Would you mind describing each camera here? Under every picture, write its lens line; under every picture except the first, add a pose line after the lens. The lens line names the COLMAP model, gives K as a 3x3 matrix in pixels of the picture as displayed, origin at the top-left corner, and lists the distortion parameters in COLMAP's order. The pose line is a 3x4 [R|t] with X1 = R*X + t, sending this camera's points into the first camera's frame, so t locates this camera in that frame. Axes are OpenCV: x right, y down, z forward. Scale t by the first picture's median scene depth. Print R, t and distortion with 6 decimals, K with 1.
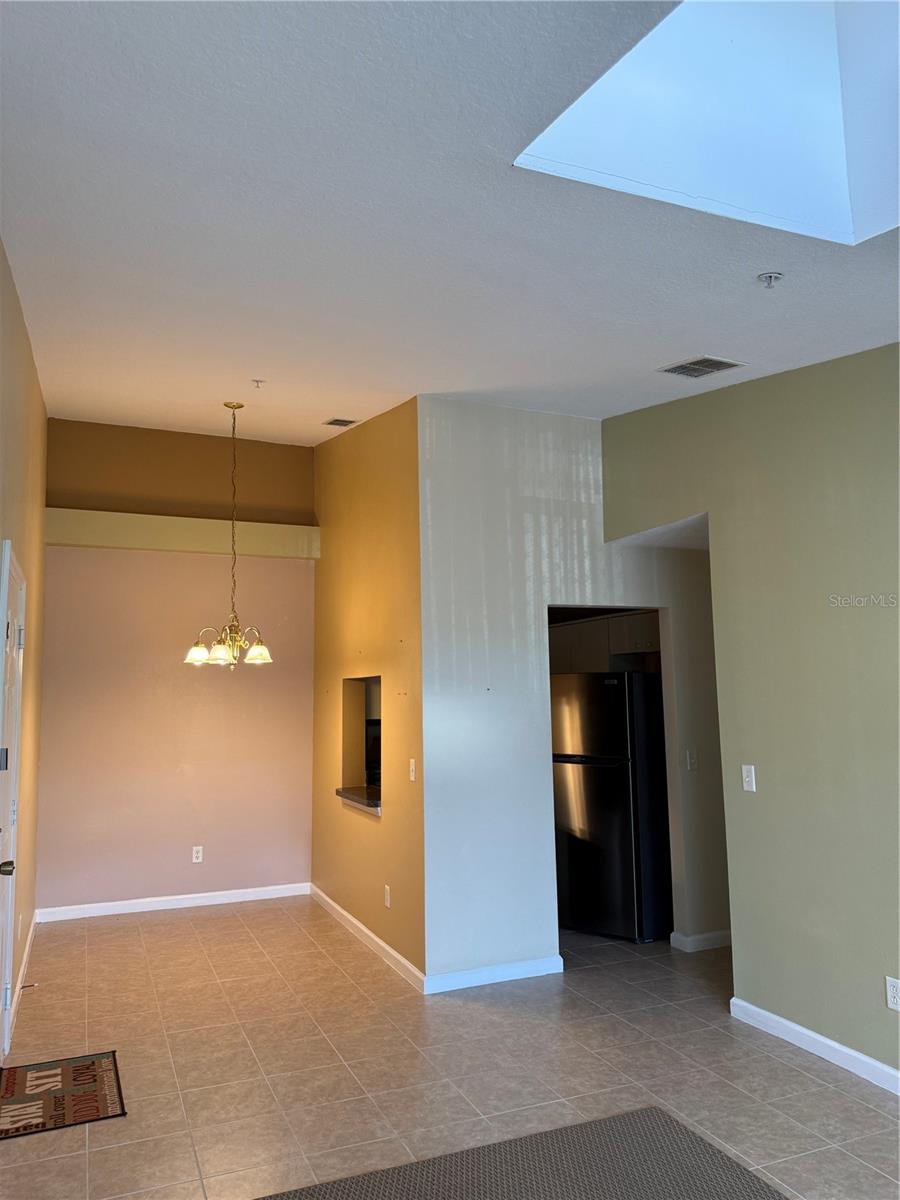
lens RADIAL K [[856.1, 0, 450.0], [0, 856.1, 600.0], [0, 0, 1]] dist [-0.003828, -0.004353]
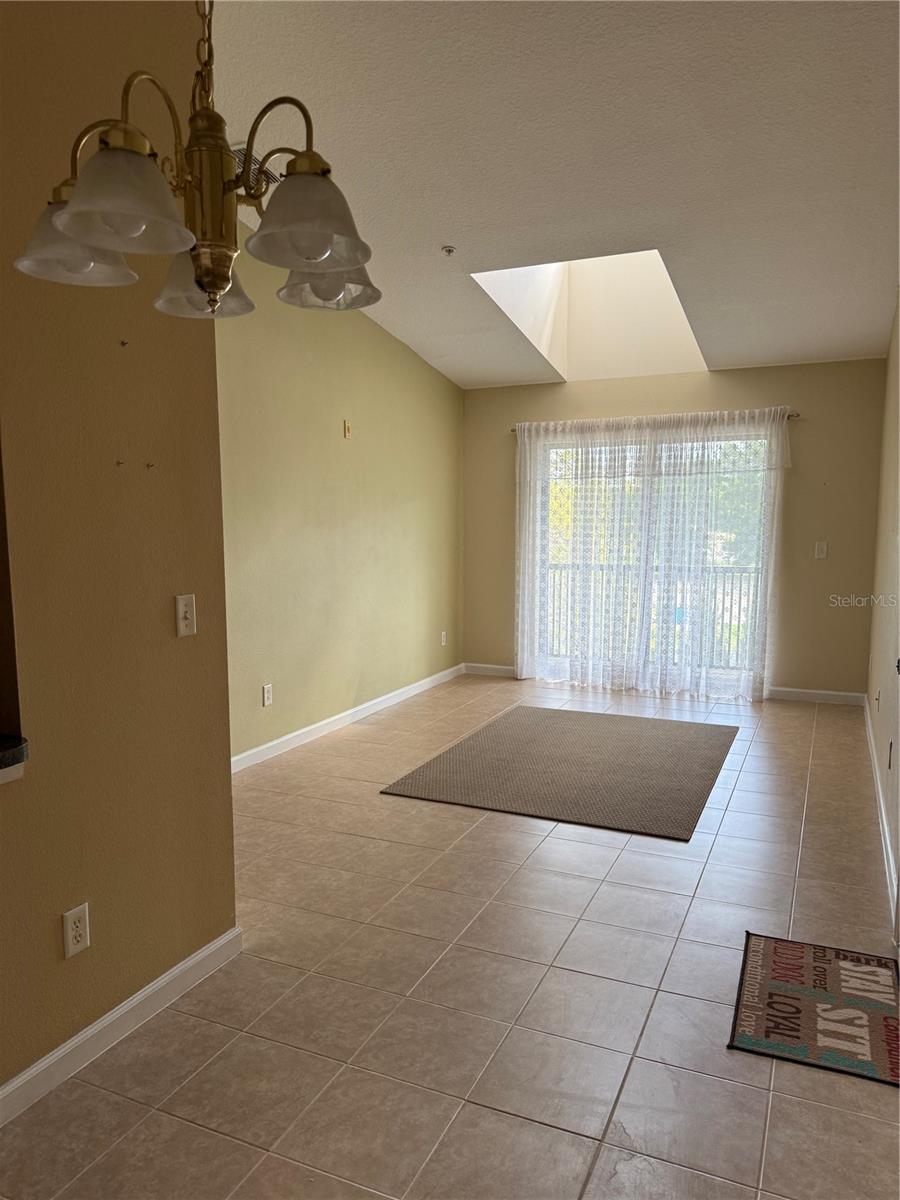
lens RADIAL K [[856.1, 0, 450.0], [0, 856.1, 600.0], [0, 0, 1]] dist [-0.003828, -0.004353]
pose [[-0.676068, -0.061747, 0.734247, -0.753037], [-0.069220, 0.997398, 0.020142, 0.238743], [-0.733580, -0.037207, -0.678584, 1.726480]]
